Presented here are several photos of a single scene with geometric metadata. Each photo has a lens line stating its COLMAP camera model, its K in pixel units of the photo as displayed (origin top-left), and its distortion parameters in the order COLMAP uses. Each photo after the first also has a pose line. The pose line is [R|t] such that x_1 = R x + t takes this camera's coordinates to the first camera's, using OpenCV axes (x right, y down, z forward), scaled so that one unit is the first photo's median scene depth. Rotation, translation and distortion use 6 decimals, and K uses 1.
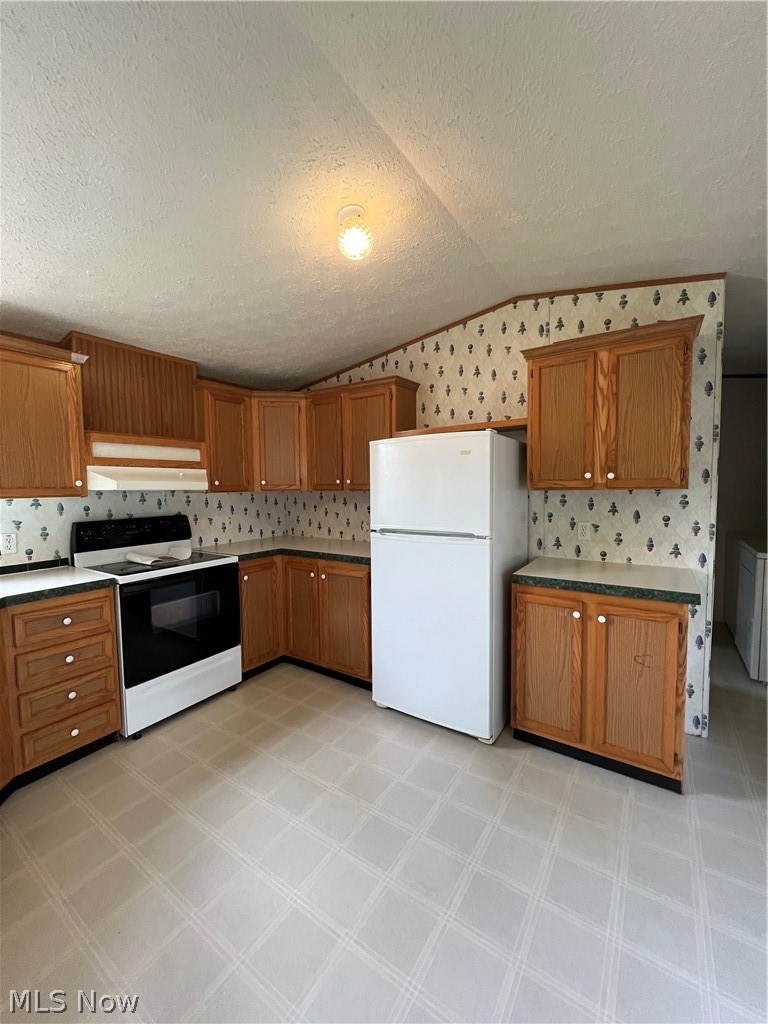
lens RADIAL K [[410.4, 0, 382.0], [0, 410.4, 511.1], [0, 0, 1]] dist [-0.001471, -0.000111]
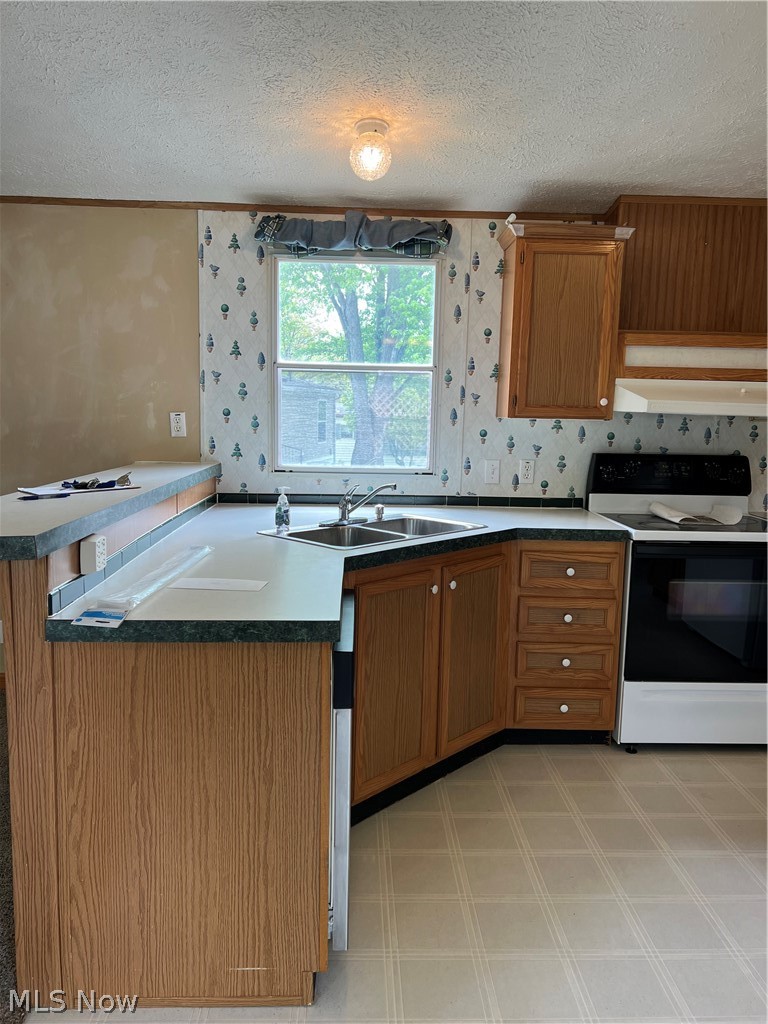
lens RADIAL K [[763.7, 0, 379.6], [0, 763.7, 505.0], [0, 0, 1]] dist [0.097956, -0.160925]
pose [[0.589573, 0.133202, -0.796656, 0.175896], [-0.081764, 0.991084, 0.105201, 0.005770], [0.803566, 0.003114, 0.595207, -0.182544]]
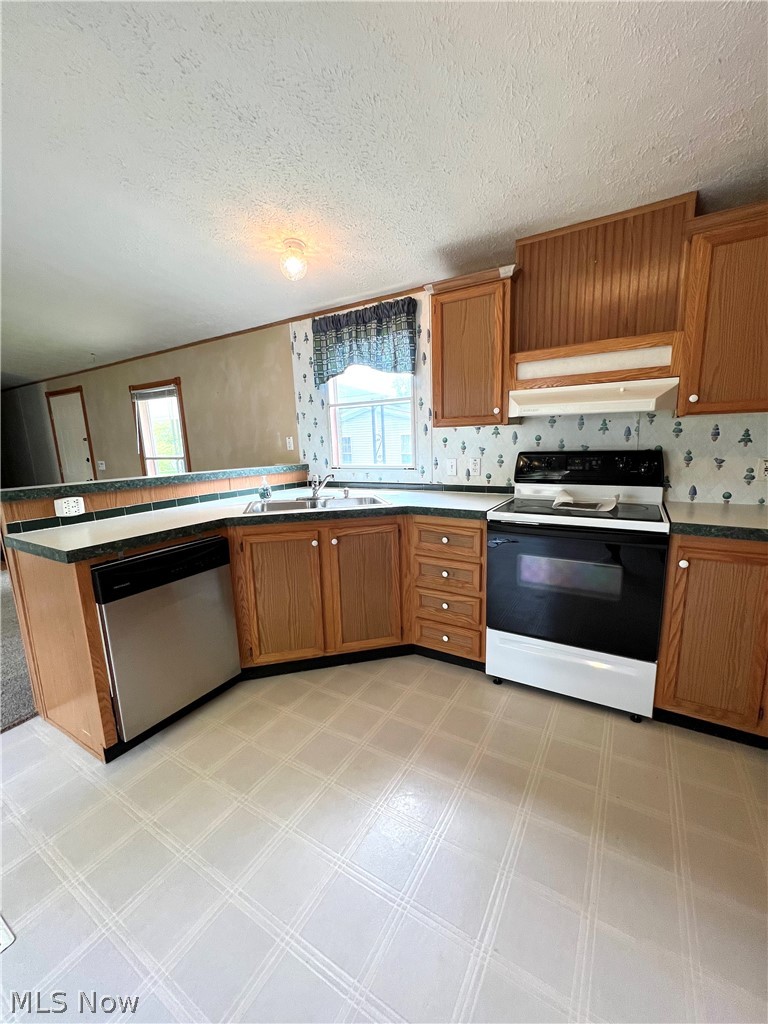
lens RADIAL K [[410.4, 0, 382.0], [0, 410.4, 511.1], [0, 0, 1]] dist [-0.001471, -0.000111]
pose [[0.049959, 0.186201, -0.981241, 0.239547], [-0.031786, 0.982266, 0.184778, -0.004077], [0.998245, 0.021959, 0.054992, 0.650187]]
